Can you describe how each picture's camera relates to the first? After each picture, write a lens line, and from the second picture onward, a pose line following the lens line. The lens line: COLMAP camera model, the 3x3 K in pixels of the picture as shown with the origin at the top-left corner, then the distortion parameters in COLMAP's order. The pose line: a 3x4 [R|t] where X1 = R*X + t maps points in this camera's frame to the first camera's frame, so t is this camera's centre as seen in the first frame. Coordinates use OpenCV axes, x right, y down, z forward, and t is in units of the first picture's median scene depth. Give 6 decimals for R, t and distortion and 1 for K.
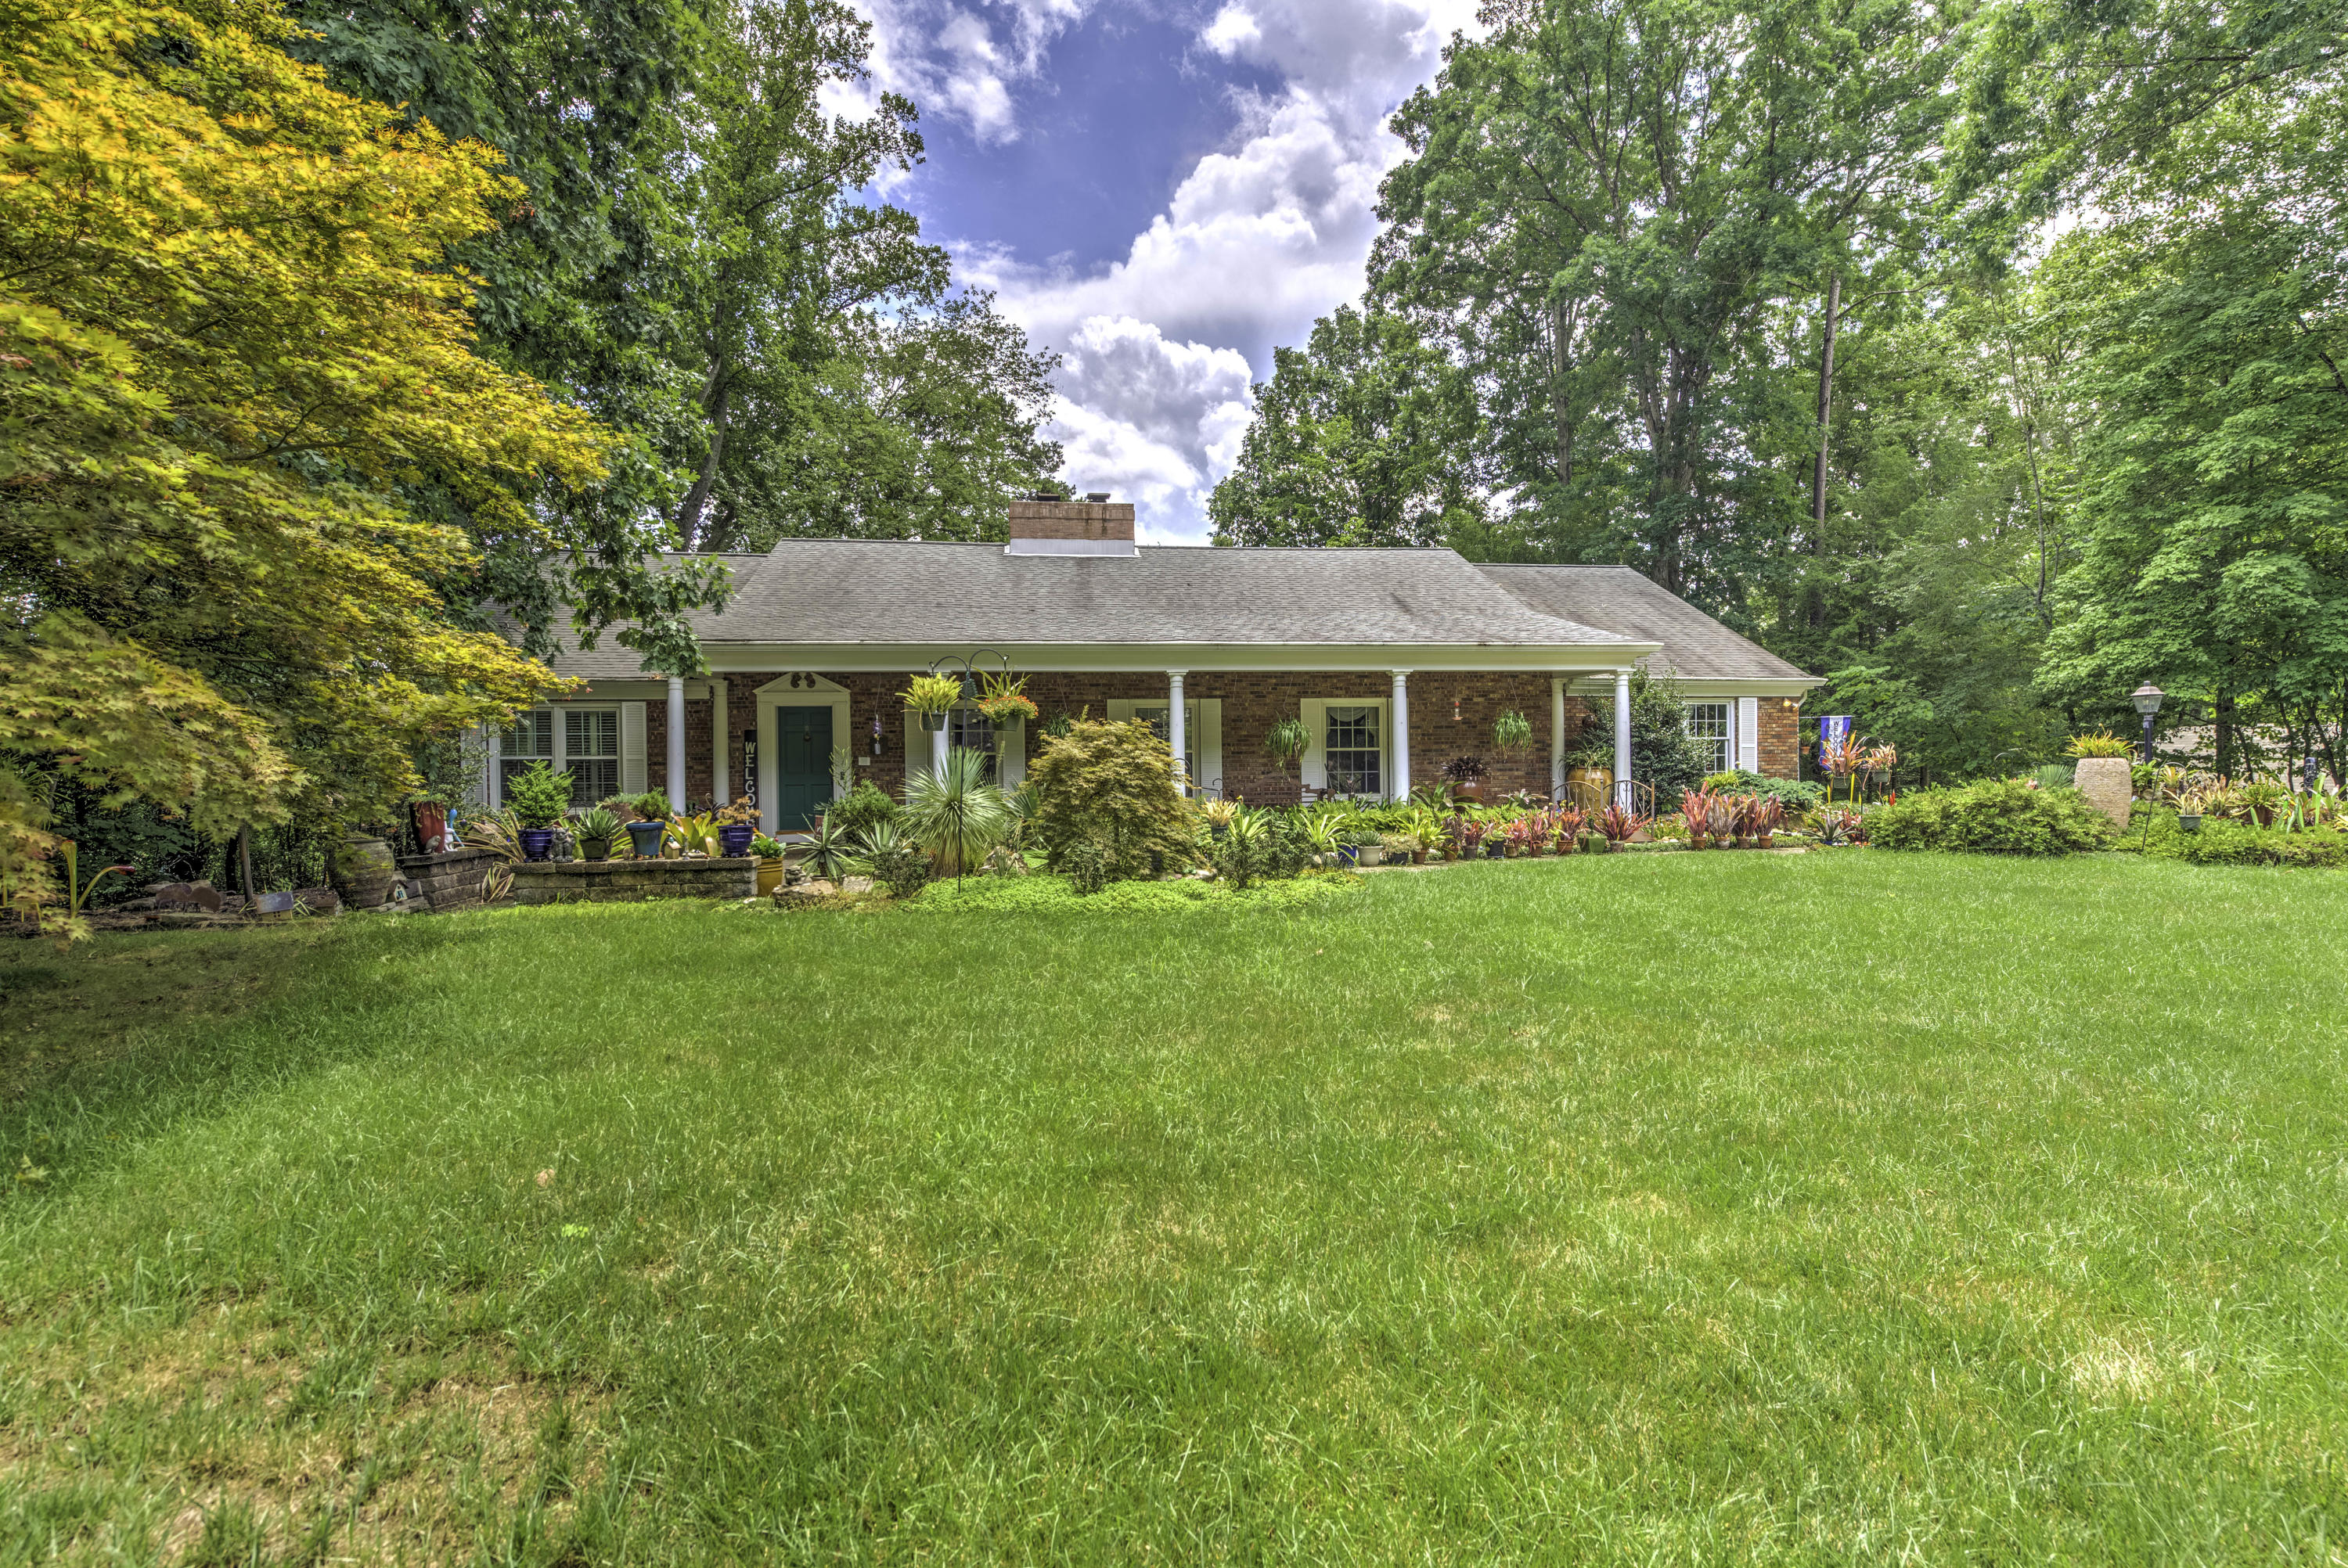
lens RADIAL K [[1129.1, 0, 1183.9], [0, 1129.1, 782.3], [0, 0, 1]] dist [0.003001, -0.001181]
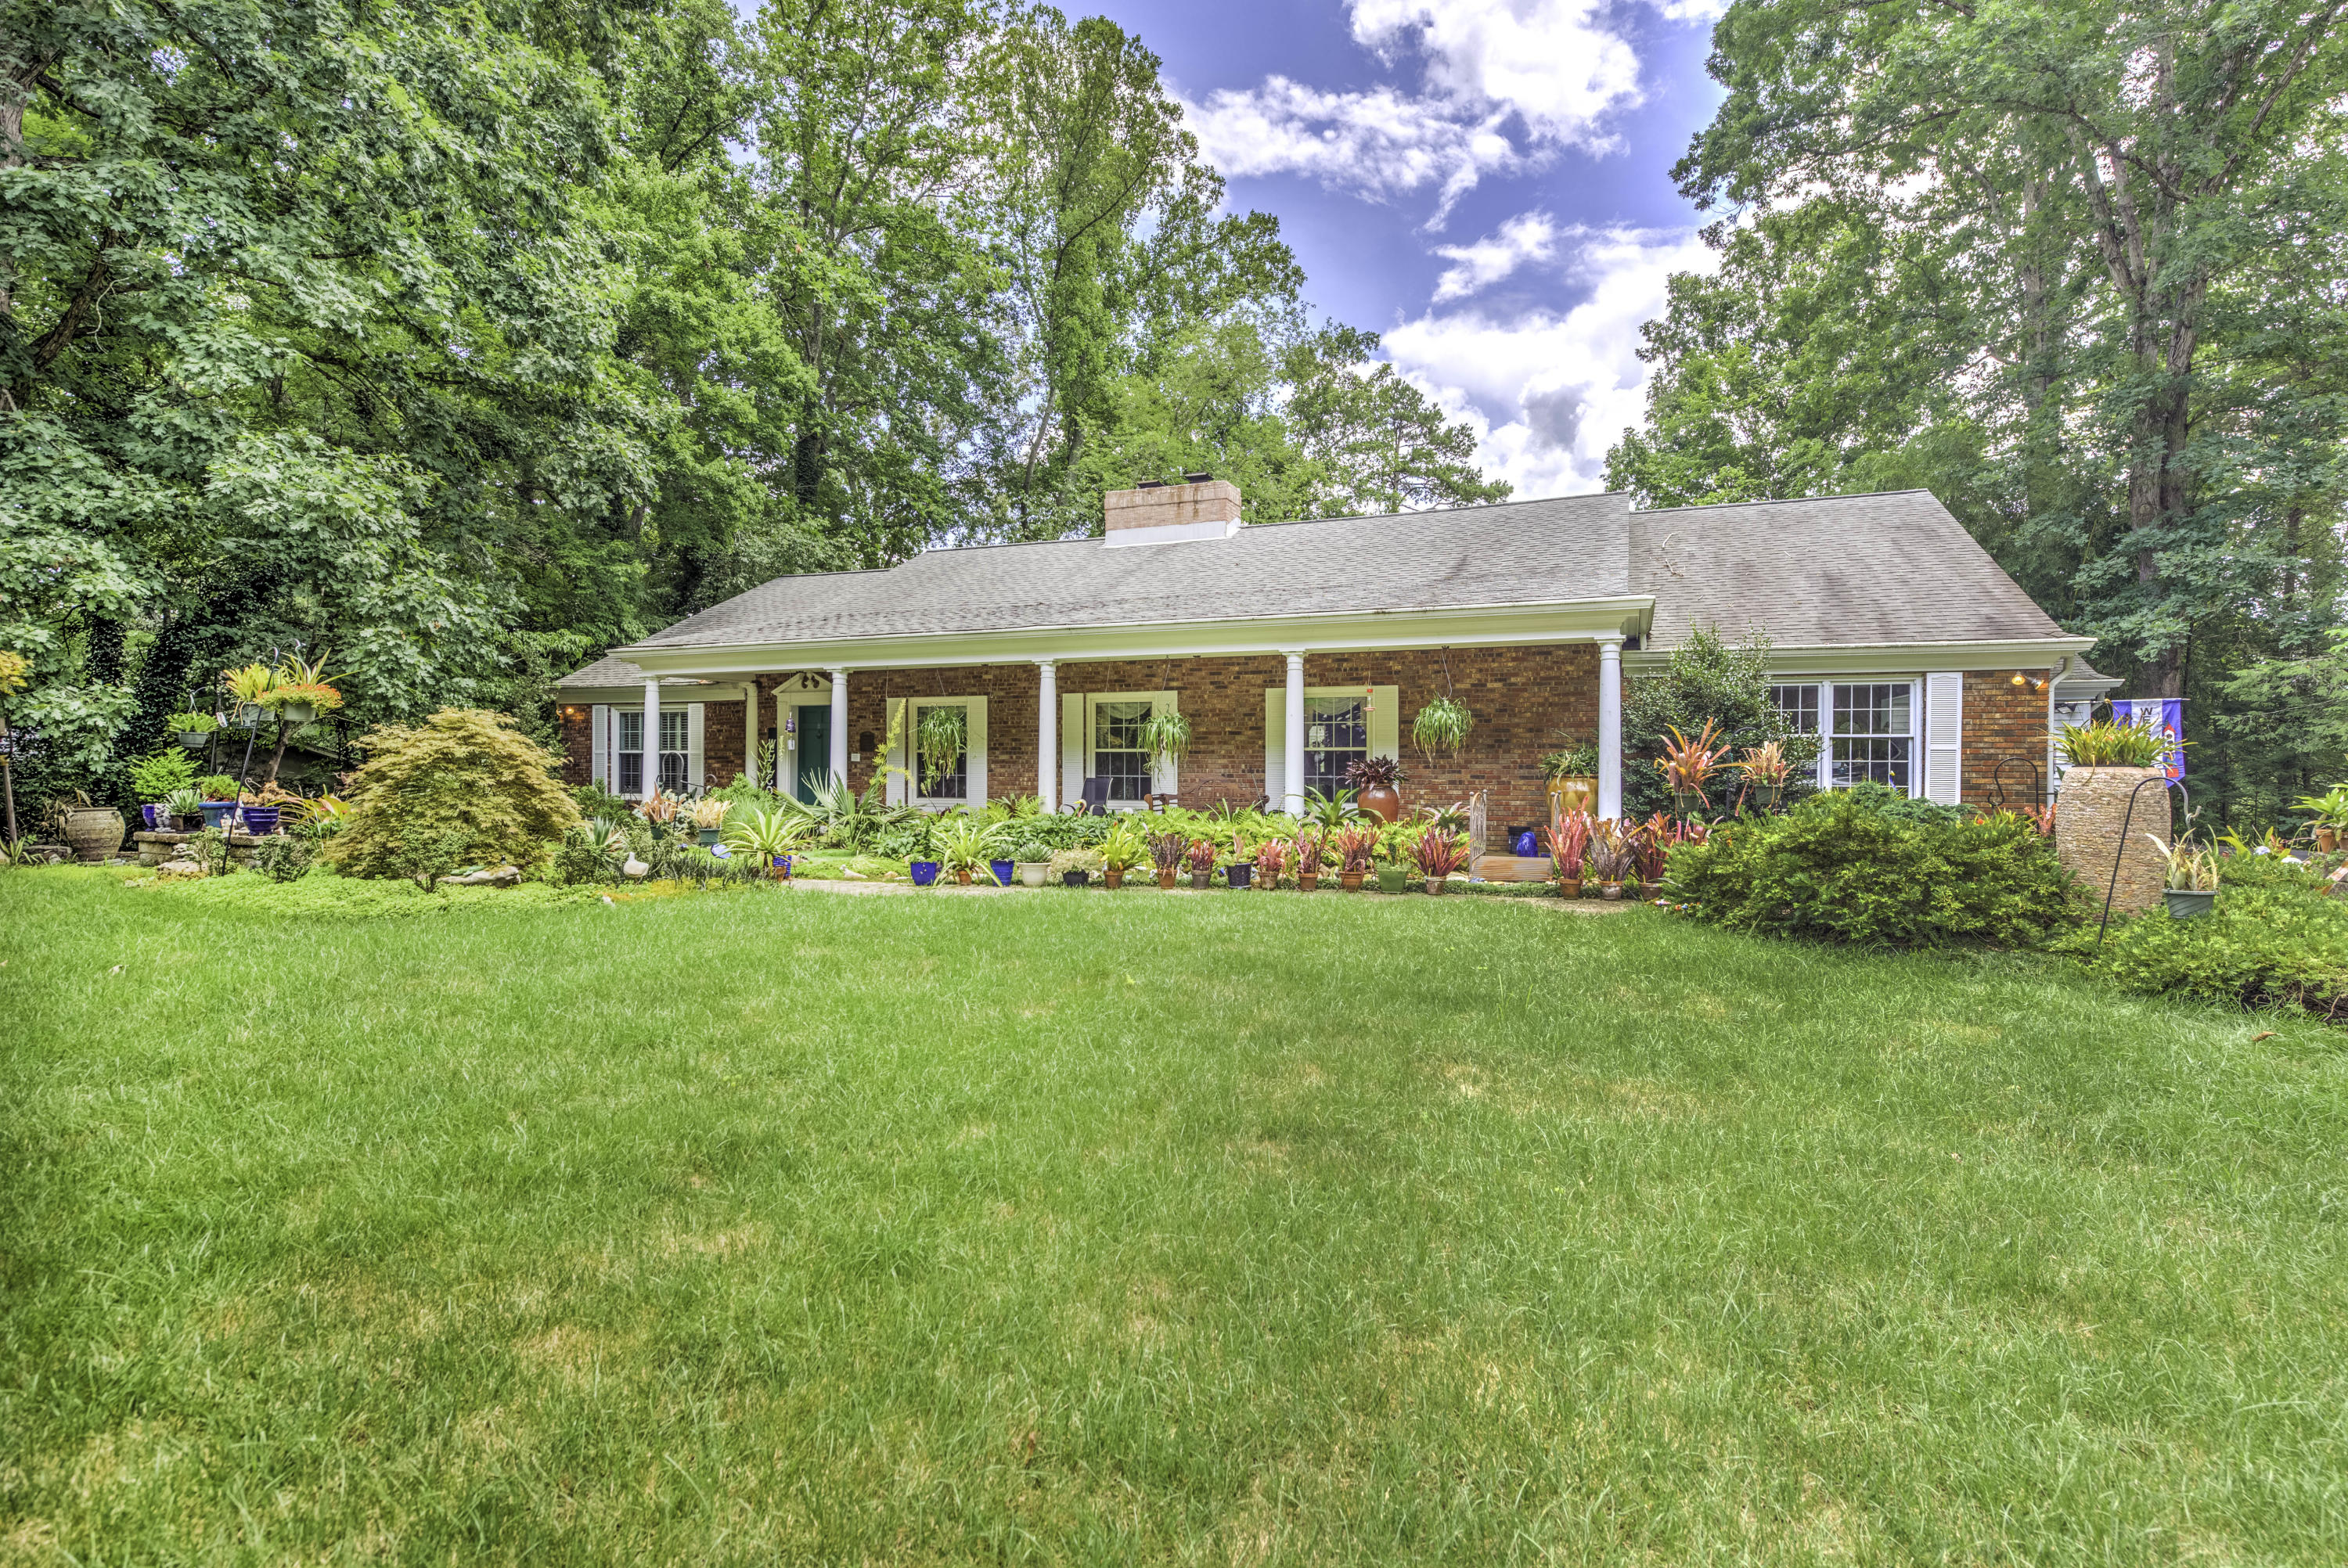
lens RADIAL K [[1129.1, 0, 1180.7], [0, 1129.1, 768.9], [0, 0, 1]] dist [0.003001, -0.001181]
pose [[0.862676, 0.014710, -0.505543, 0.504591], [-0.023125, 0.999679, -0.010372, -0.004071], [0.505228, 0.020638, 0.862739, 0.254829]]
